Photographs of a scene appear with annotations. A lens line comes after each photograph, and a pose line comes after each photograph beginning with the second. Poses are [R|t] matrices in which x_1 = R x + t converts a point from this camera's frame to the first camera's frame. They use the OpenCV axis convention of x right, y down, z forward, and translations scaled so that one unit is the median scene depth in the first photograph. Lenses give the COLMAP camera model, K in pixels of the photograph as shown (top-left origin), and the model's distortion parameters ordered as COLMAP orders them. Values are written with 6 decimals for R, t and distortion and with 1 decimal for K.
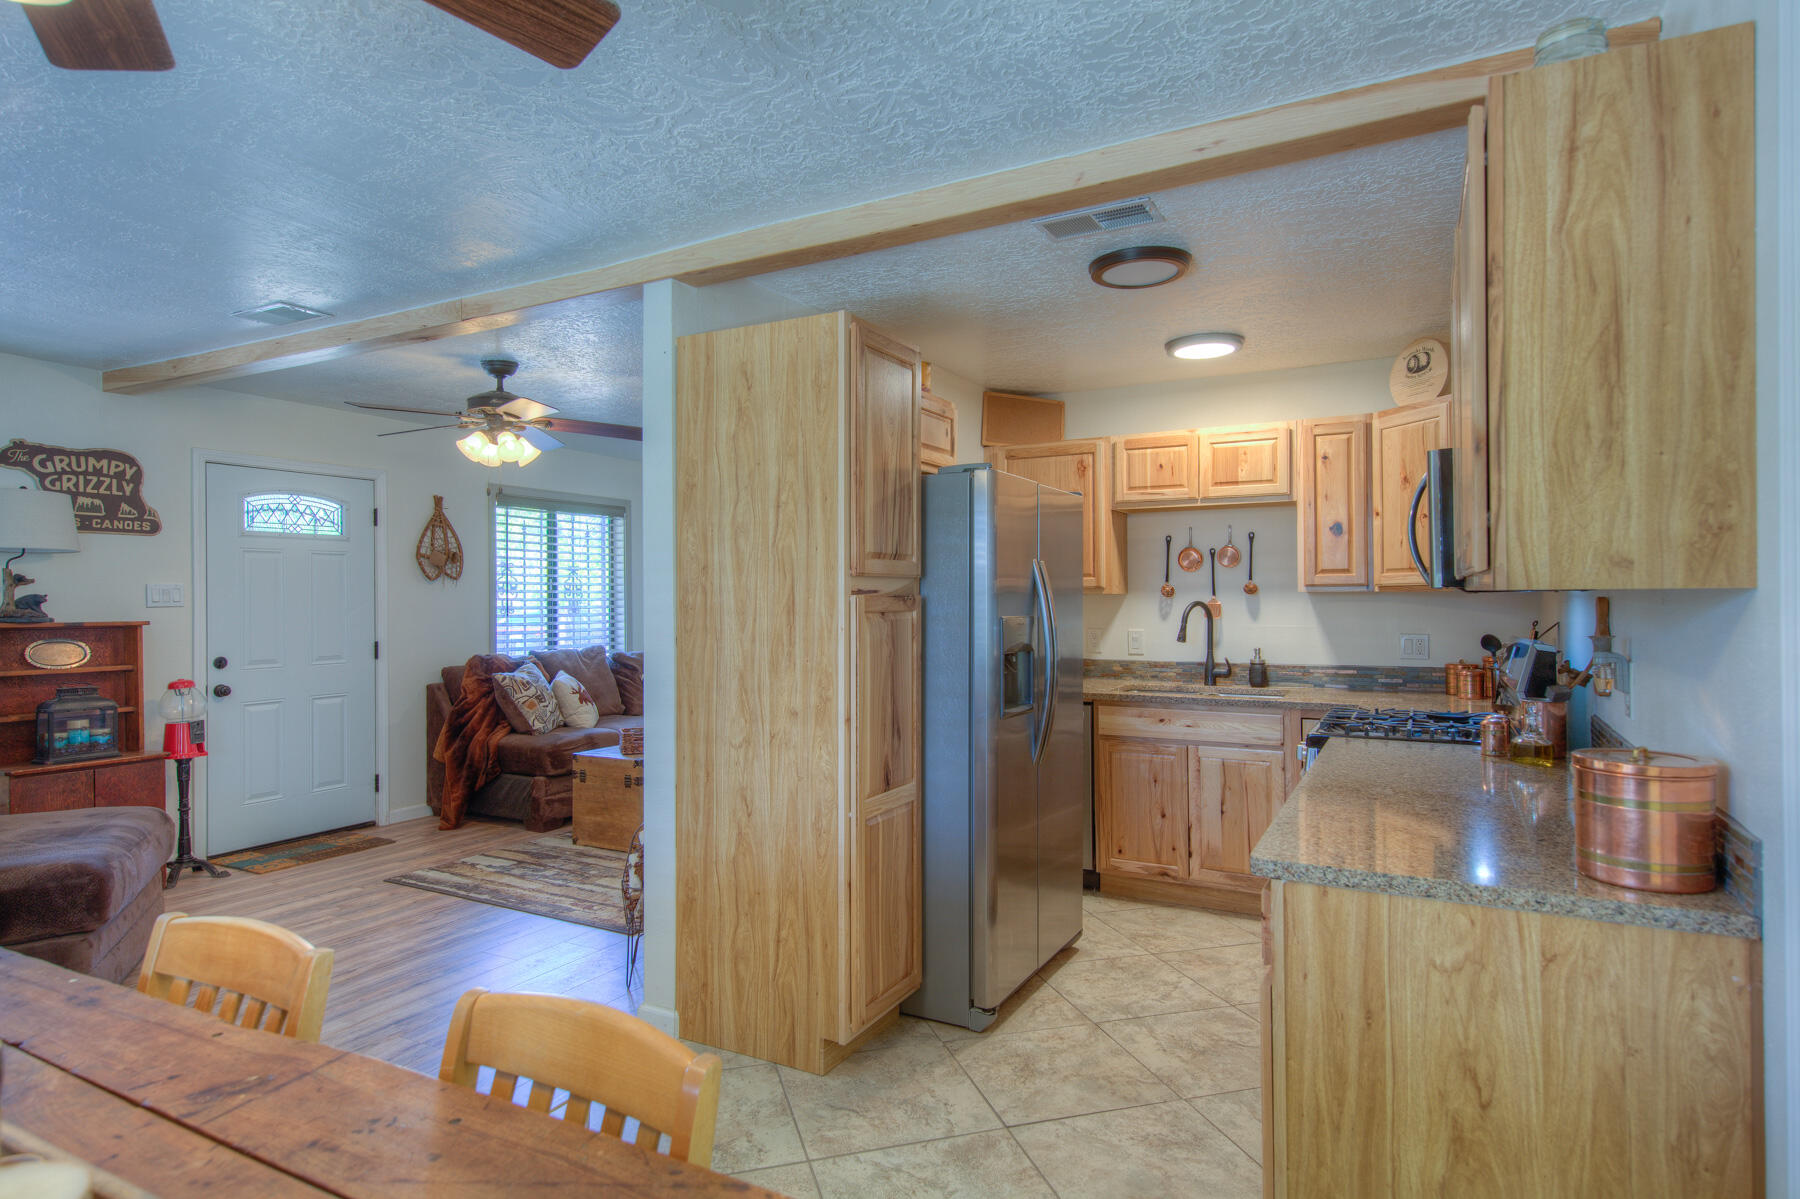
lens RADIAL K [[990.7, 0, 896.4], [0, 990.7, 590.8], [0, 0, 1]] dist [0.017389, -0.009113]
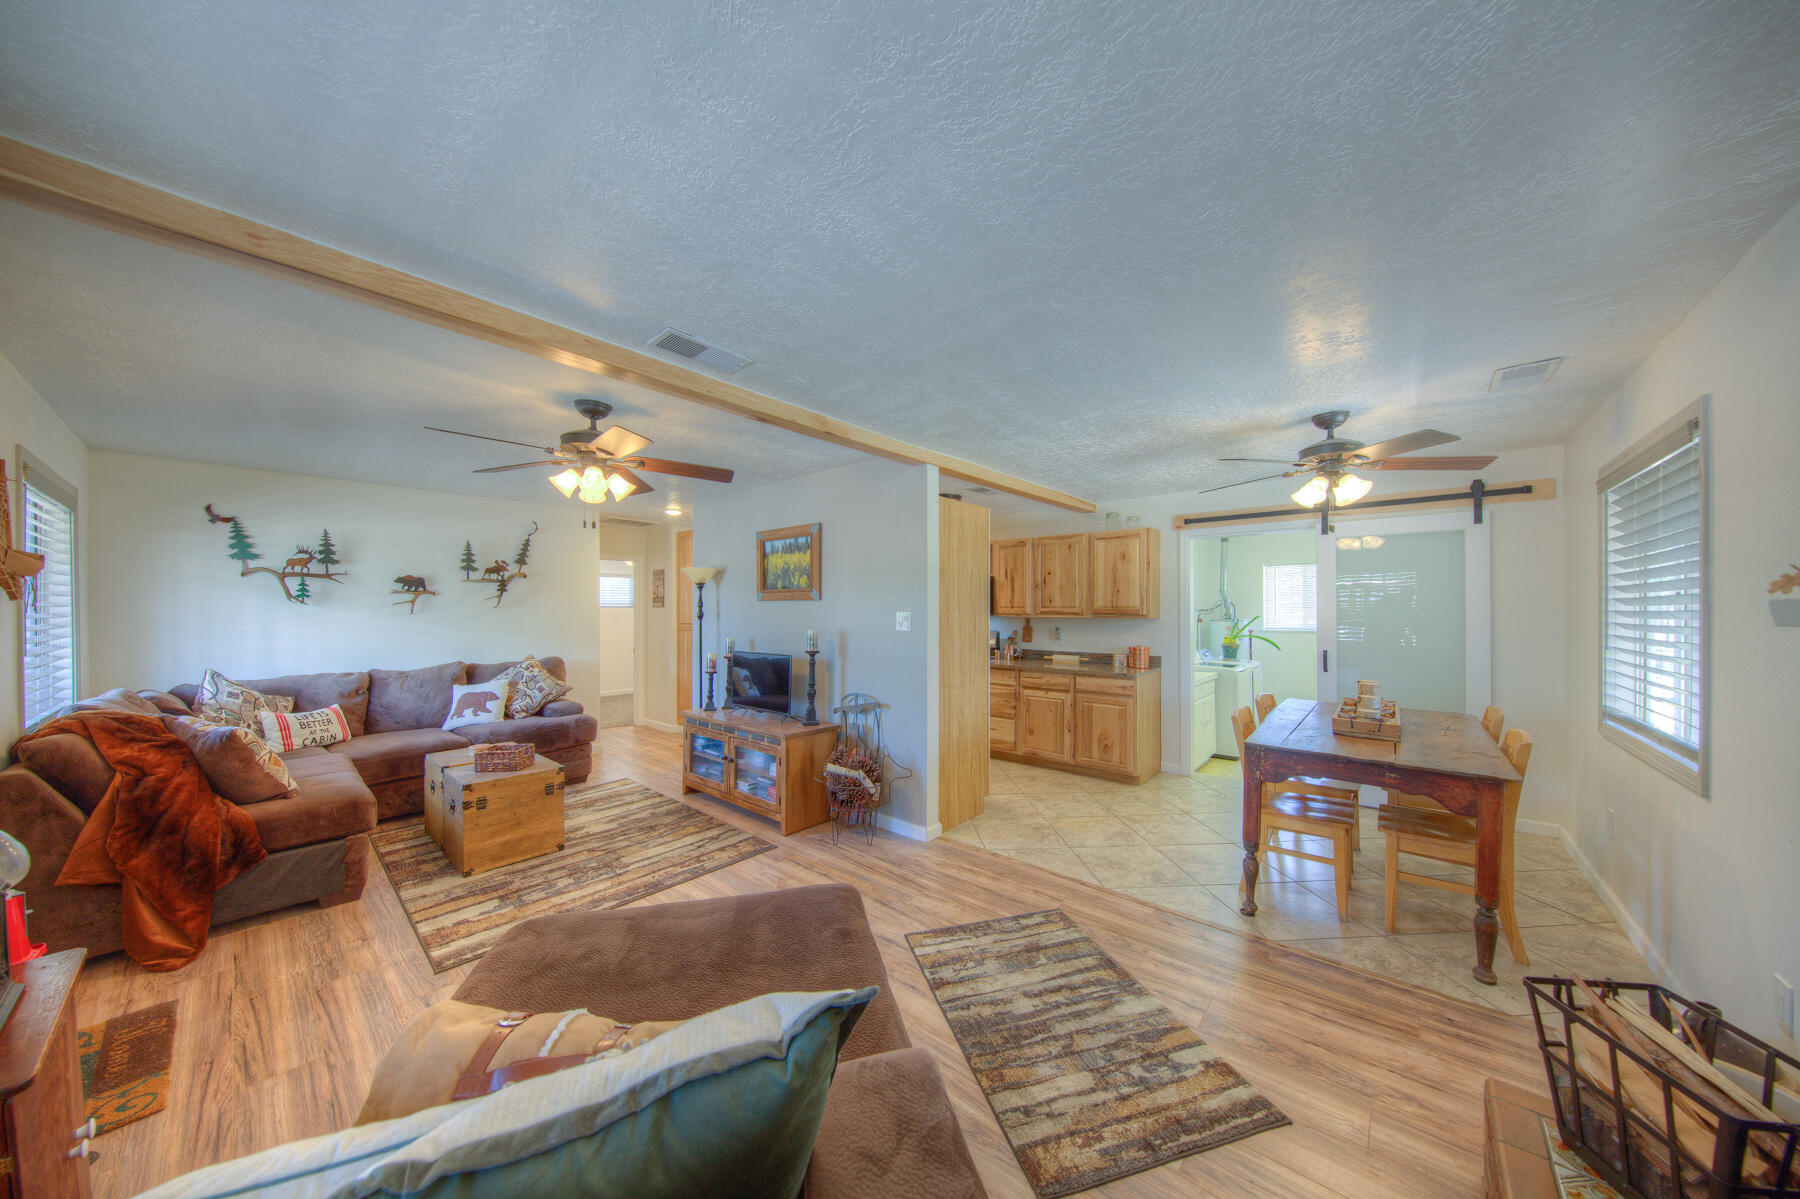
lens RADIAL K [[577.0, 0, 909.2], [0, 577.0, 608.4], [0, 0, 1]] dist [-0.001610, -0.001990]
pose [[0.204269, 0.006256, 0.978895, -1.022284], [-0.006334, 0.999967, -0.005069, -0.011063], [-0.978894, -0.005165, 0.204302, 0.593894]]
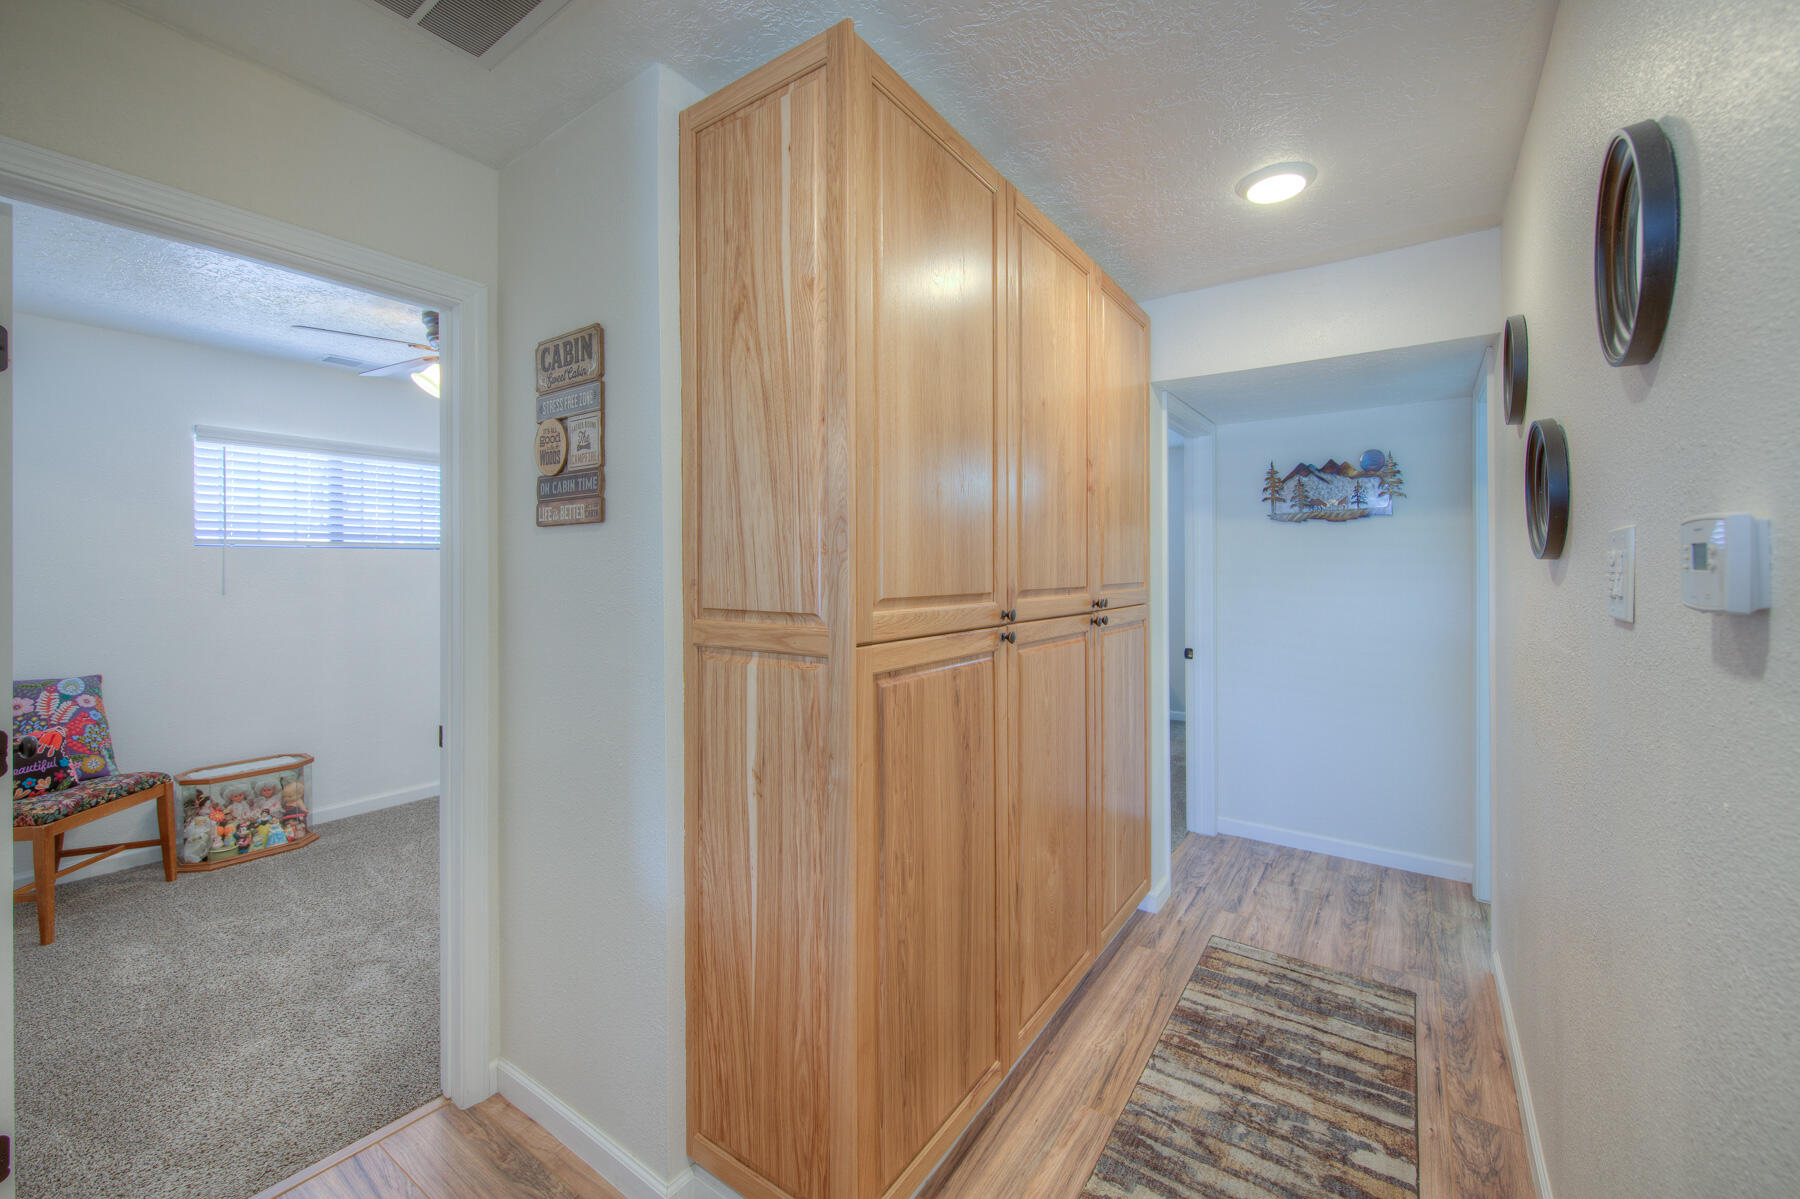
lens RADIAL K [[714.3, 0, 918.7], [0, 714.3, 572.9], [0, 0, 1]] dist [-0.008199, -0.000584]
pose [[0.101405, -0.004300, 0.994836, 0.103962], [0.000838, 0.999991, 0.004237, 0.006448], [-0.994845, 0.000404, 0.101408, 1.422424]]
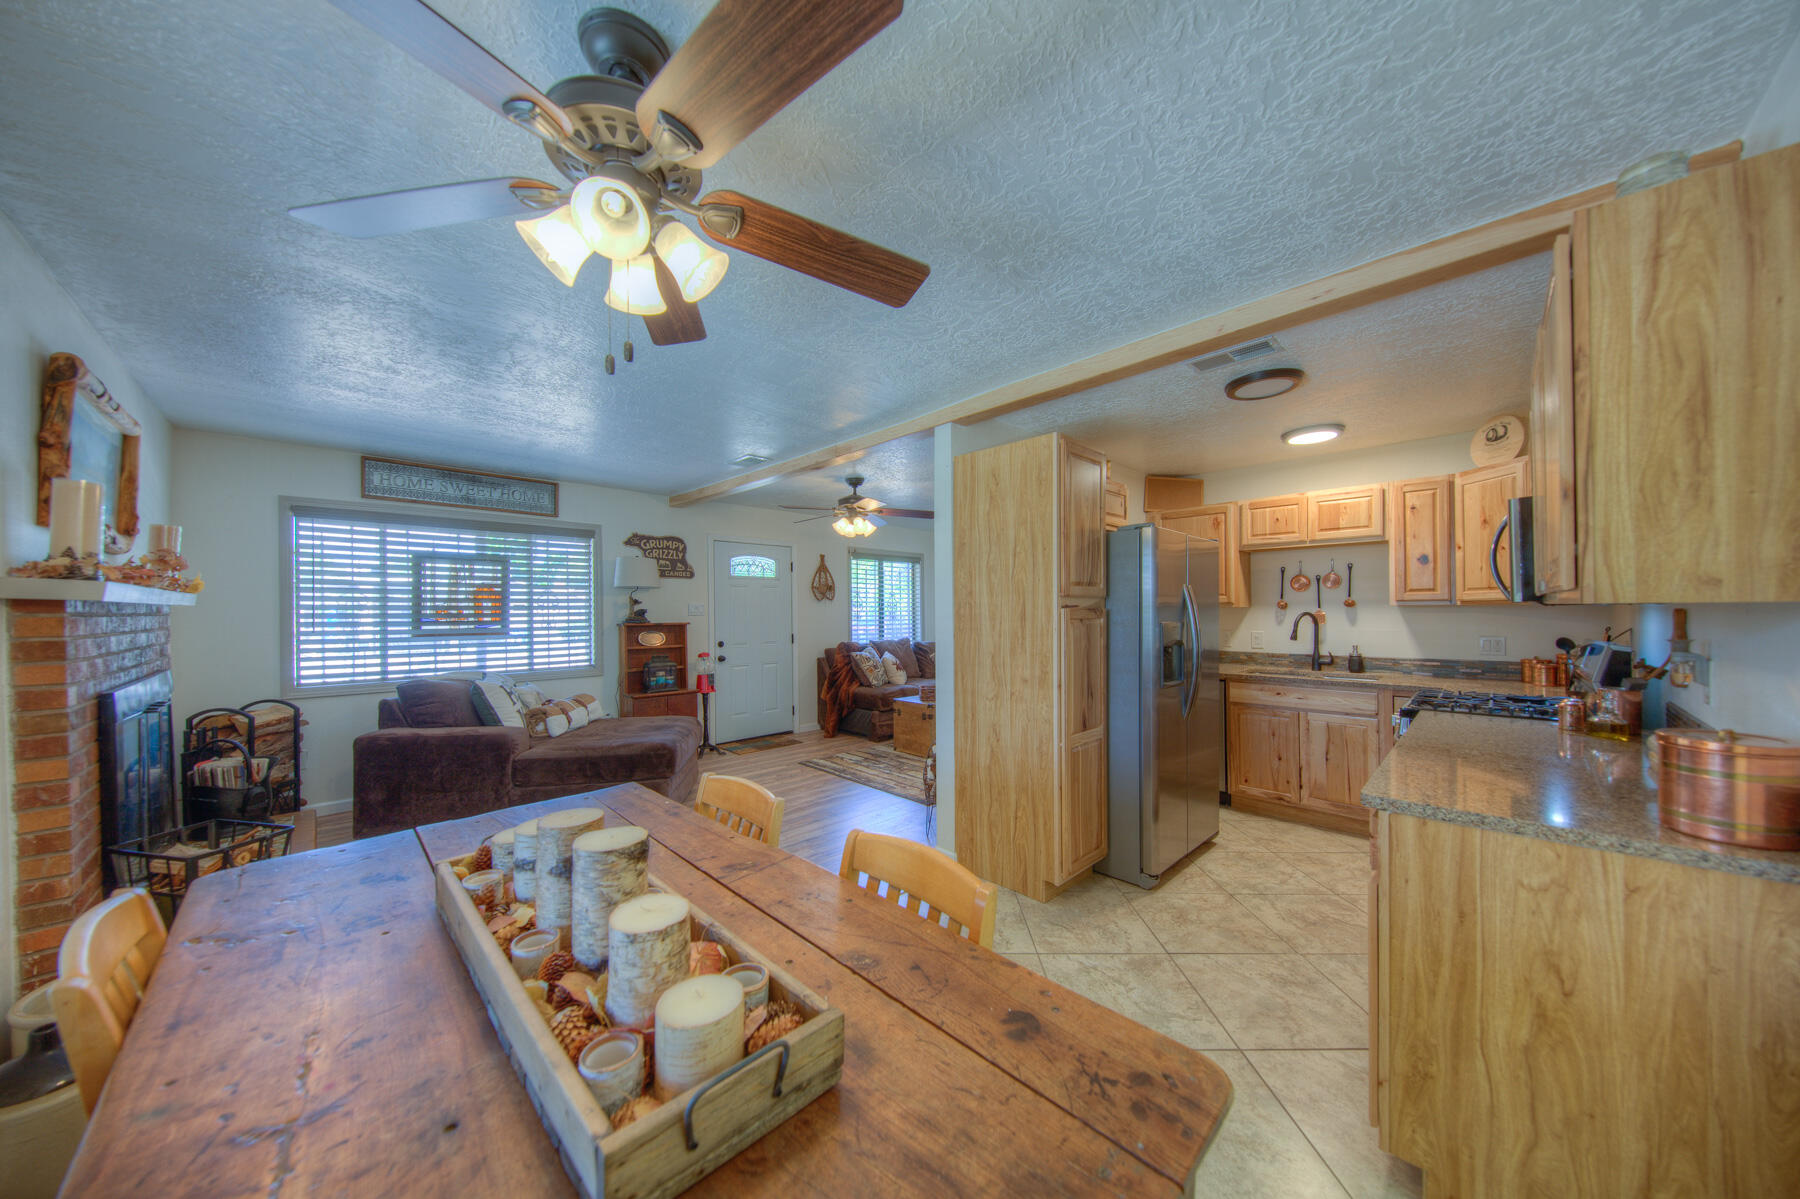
lens RADIAL K [[595.2, 0, 898.1], [0, 595.2, 609.6], [0, 0, 1]] dist [-0.003756, -0.002375]
pose [[0.955086, -0.001980, -0.296321, -0.009139], [0.003892, 0.999975, 0.005864, -0.000287], [0.296302, -0.006754, 0.955070, 0.000055]]
